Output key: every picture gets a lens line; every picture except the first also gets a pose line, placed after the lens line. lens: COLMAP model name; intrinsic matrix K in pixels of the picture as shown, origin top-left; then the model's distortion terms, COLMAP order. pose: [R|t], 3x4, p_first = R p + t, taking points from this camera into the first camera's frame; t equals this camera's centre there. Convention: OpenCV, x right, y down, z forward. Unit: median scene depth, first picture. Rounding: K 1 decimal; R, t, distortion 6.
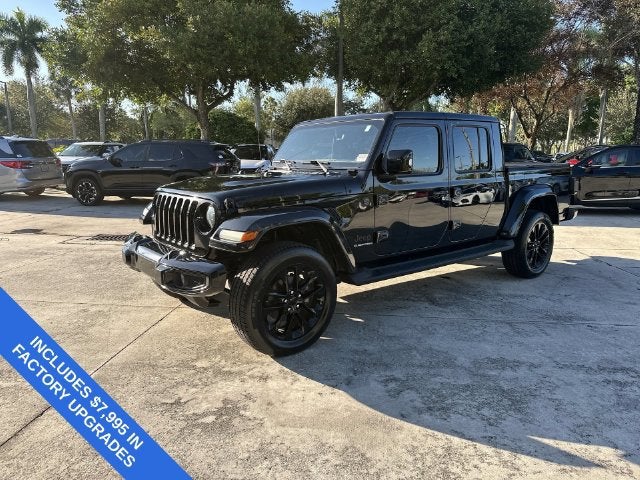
lens RADIAL K [[451.8, 0, 319.2], [0, 451.8, 239.3], [0, 0, 1]] dist [0.019584, -0.029817]
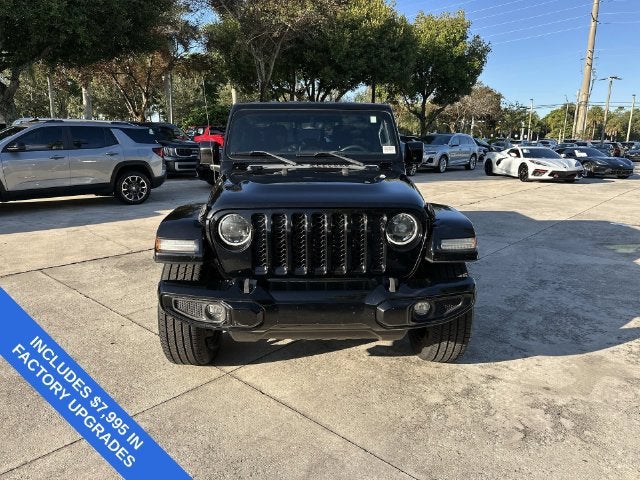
lens RADIAL K [[451.8, 0, 322.8], [0, 451.8, 238.0], [0, 0, 1]] dist [0.019584, -0.029817]
pose [[0.595092, -0.177214, 0.783875, -0.560429], [0.139220, 0.983370, 0.116623, -0.087922], [-0.791507, 0.039730, 0.609868, 0.347517]]
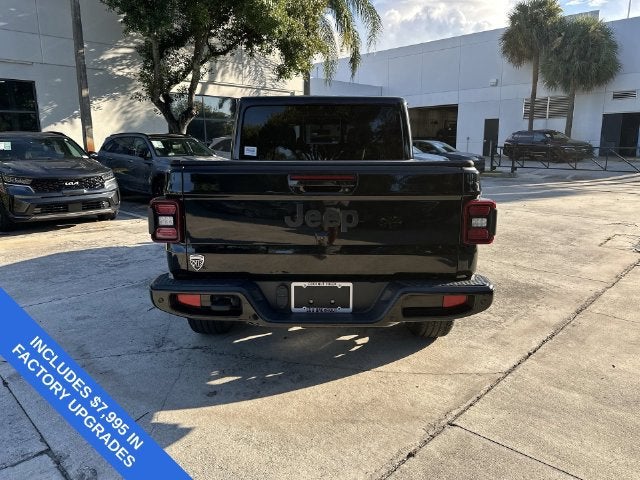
lens RADIAL K [[451.8, 0, 314.7], [0, 451.8, 238.2], [0, 0, 1]] dist [0.019584, -0.029817]
pose [[-0.636973, 0.144949, -0.757136, 0.833781], [-0.138195, 0.944782, 0.297135, -0.253659], [0.758398, 0.293900, -0.581769, 1.438482]]
